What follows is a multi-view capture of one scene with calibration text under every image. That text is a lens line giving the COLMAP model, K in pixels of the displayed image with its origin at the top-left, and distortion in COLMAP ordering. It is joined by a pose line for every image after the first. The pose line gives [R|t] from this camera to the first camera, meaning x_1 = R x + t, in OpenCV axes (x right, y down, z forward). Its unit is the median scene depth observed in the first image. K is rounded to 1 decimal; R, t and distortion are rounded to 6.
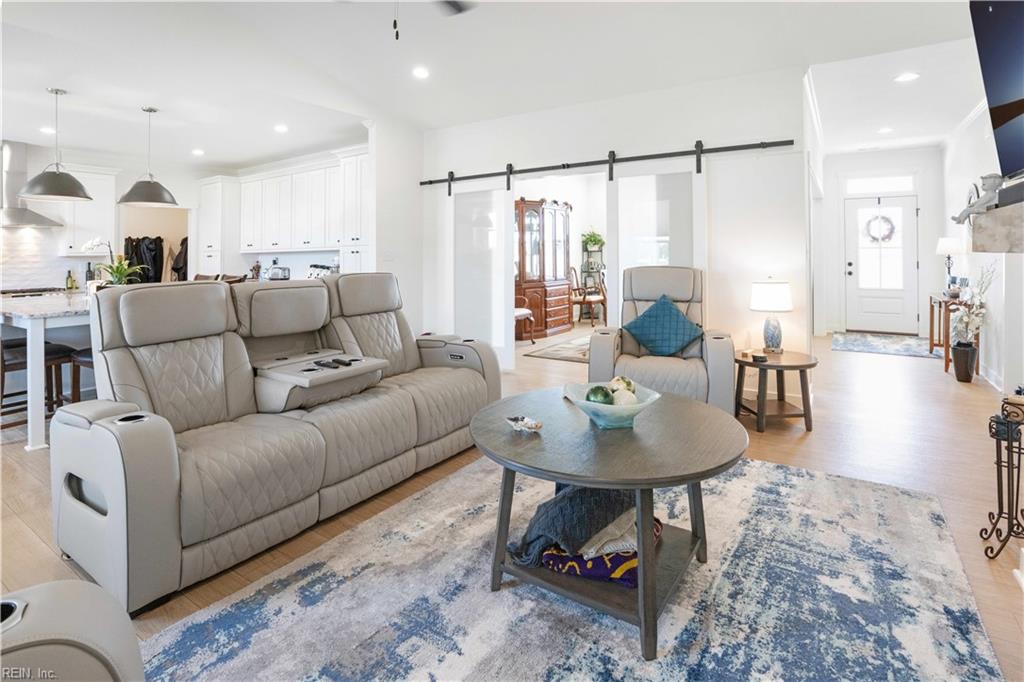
lens RADIAL K [[513.3, 0, 516.6], [0, 513.3, 240.3], [0, 0, 1]] dist [-0.050530, 0.014312]
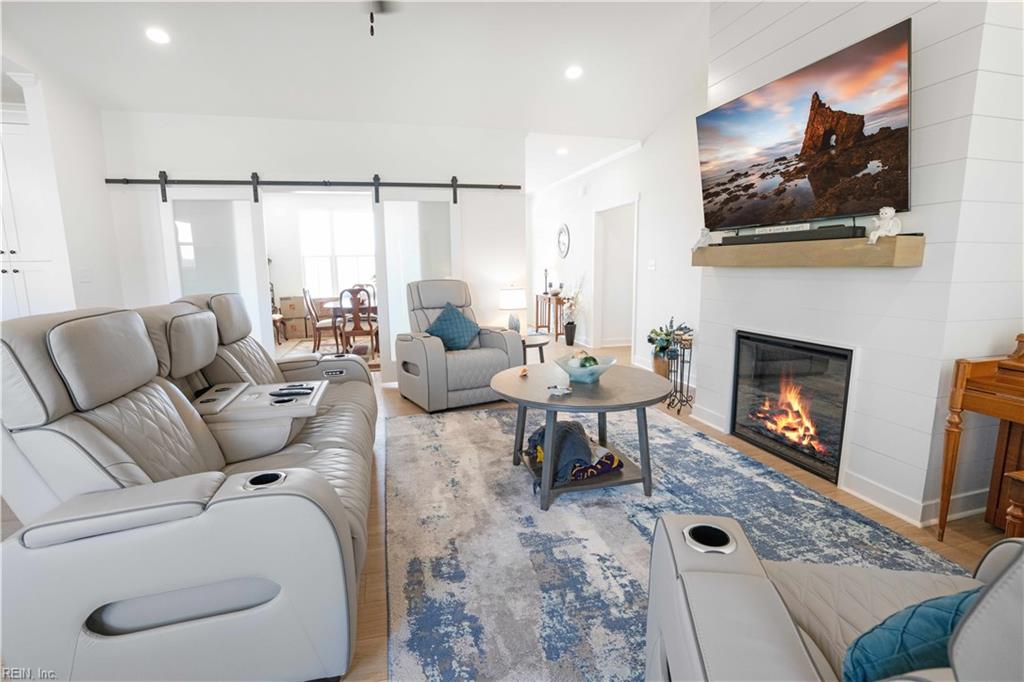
lens RADIAL K [[485.0, 0, 473.1], [0, 485.0, 343.9], [0, 0, 1]] dist [-0.040149, 0.000333]
pose [[0.687257, -0.114333, 0.717360, -0.742009], [-0.003047, 0.987073, 0.160240, 0.024430], [-0.726408, -0.112312, 0.678025, 0.205796]]
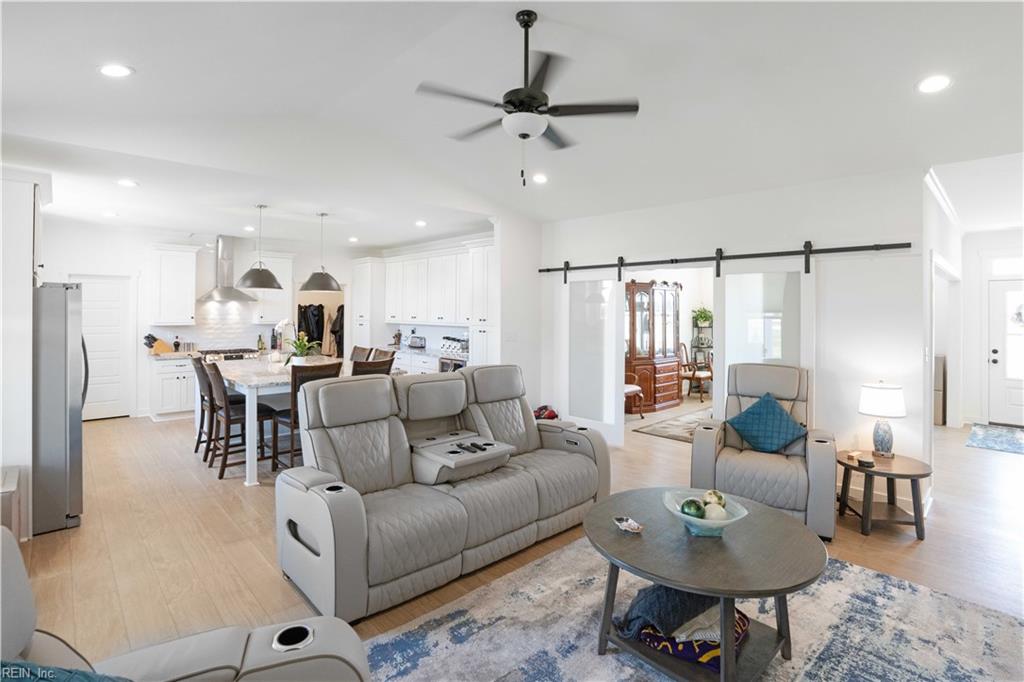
lens RADIAL K [[492.6, 0, 510.2], [0, 492.6, 302.1], [0, 0, 1]] dist [-0.059429, 0.021708]
pose [[0.972029, 0.006694, -0.234767, 0.006672], [-0.004393, 0.999937, 0.010324, -0.121289], [0.234822, -0.009004, 0.971997, -0.128250]]
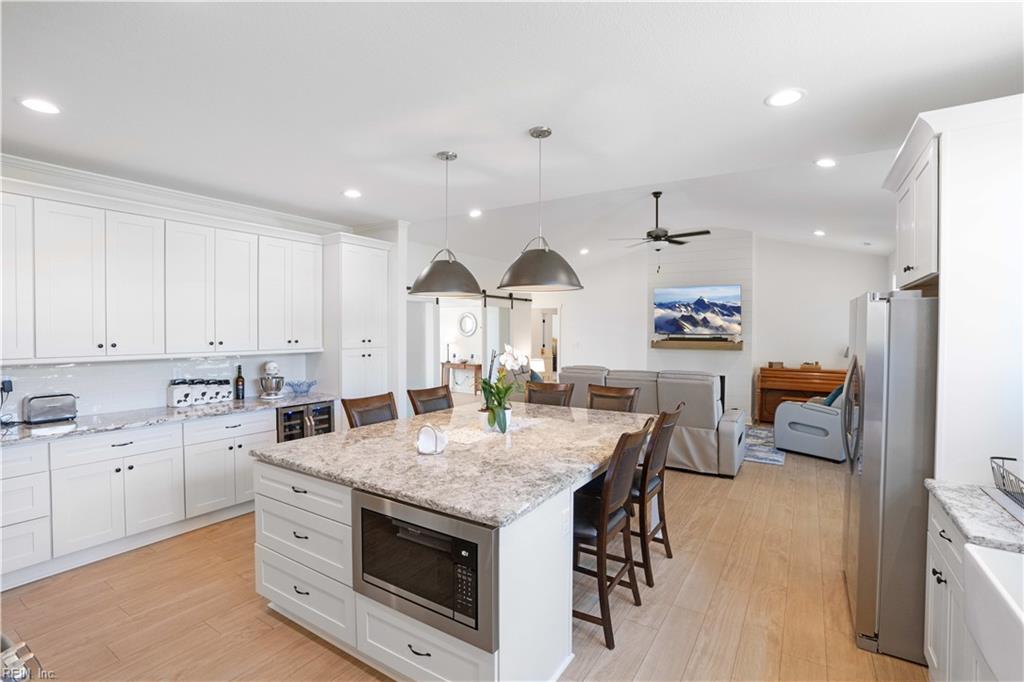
lens RADIAL K [[477.3, 0, 512.0], [0, 477.3, 341.0], [0, 0, 1]] dist [-0.046330, 0.000454]
pose [[0.006659, -0.010990, 0.999917, -2.306418], [-0.018769, 0.999762, 0.011114, -0.040841], [-0.999802, -0.018842, 0.006451, 1.485691]]
